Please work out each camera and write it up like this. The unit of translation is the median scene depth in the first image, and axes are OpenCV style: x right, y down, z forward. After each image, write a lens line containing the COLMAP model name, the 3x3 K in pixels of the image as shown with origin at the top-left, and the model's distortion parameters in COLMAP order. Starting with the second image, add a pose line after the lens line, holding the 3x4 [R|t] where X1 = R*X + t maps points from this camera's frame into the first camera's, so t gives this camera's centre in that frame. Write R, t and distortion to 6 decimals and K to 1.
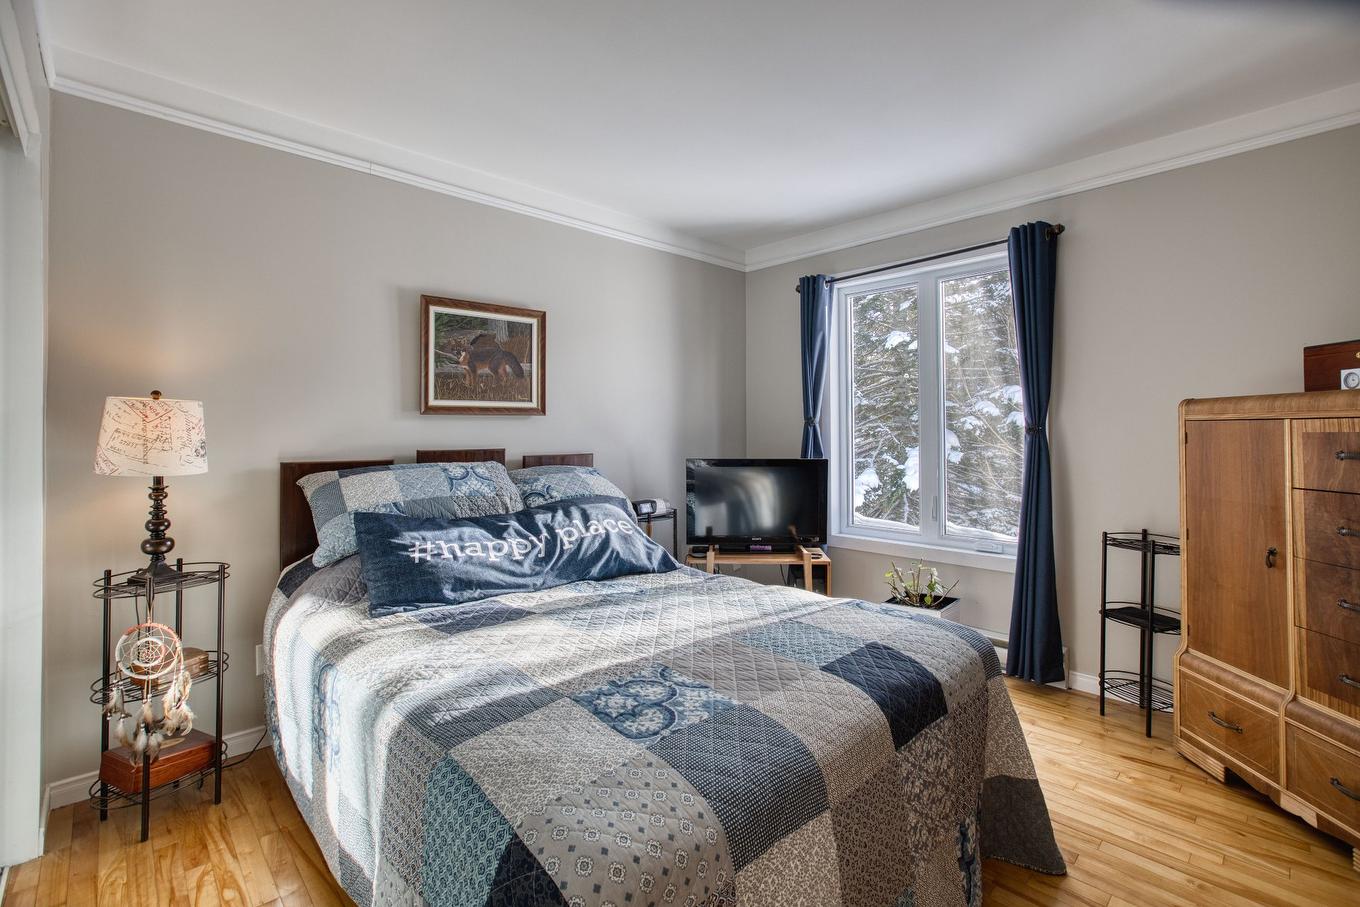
lens RADIAL K [[603.2, 0, 681.4], [0, 603.2, 416.9], [0, 0, 1]] dist [-0.040215, 0.011272]
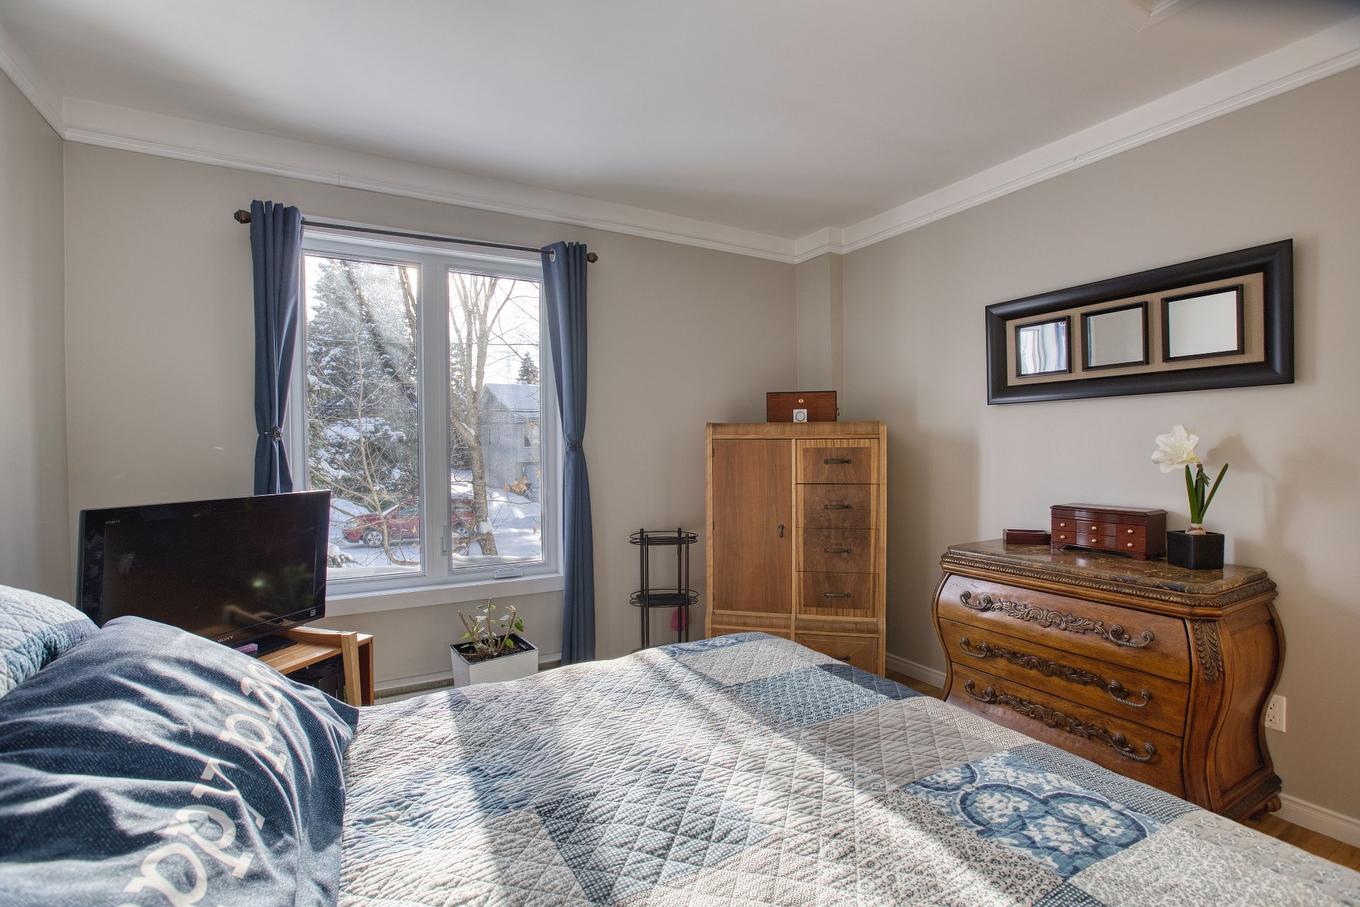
lens RADIAL K [[624.1, 0, 680.0], [0, 624.1, 453.5], [0, 0, 1]] dist [-0.042895, 0.012457]
pose [[0.249506, -0.010166, 0.968320, -0.638874], [-0.018769, 0.999706, 0.015332, 0.021727], [-0.968191, -0.021999, 0.249242, 0.890730]]
